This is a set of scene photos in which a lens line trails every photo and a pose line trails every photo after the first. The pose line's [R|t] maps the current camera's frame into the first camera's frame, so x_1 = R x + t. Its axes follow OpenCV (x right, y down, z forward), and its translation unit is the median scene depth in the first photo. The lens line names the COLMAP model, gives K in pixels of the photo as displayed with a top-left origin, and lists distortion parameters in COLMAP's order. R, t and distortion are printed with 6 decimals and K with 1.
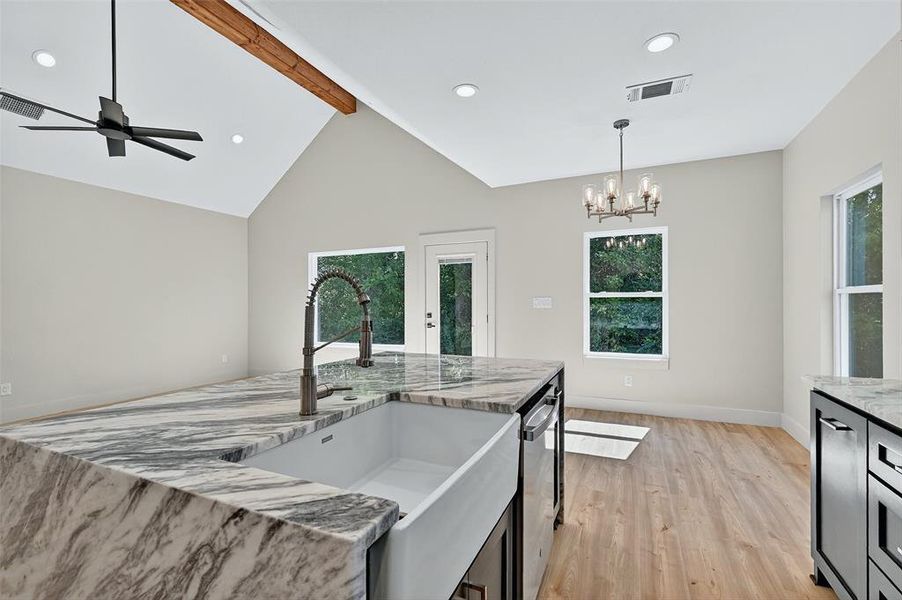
lens RADIAL K [[407.2, 0, 451.0], [0, 407.2, 300.0], [0, 0, 1]] dist [0.001772, 0.000122]
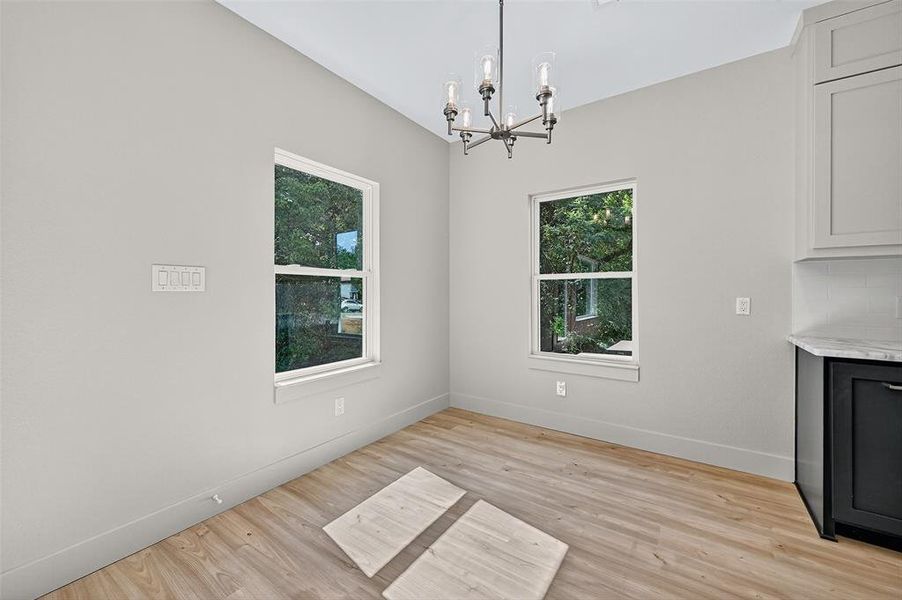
lens RADIAL K [[360.8, 0, 453.7], [0, 360.8, 291.9], [0, 0, 1]] dist [0.000135, -0.000230]
pose [[0.154524, -0.002692, 0.987985, -0.115489], [-0.018575, 0.999812, 0.005629, 0.013348], [-0.987814, -0.019222, 0.154445, 0.896936]]
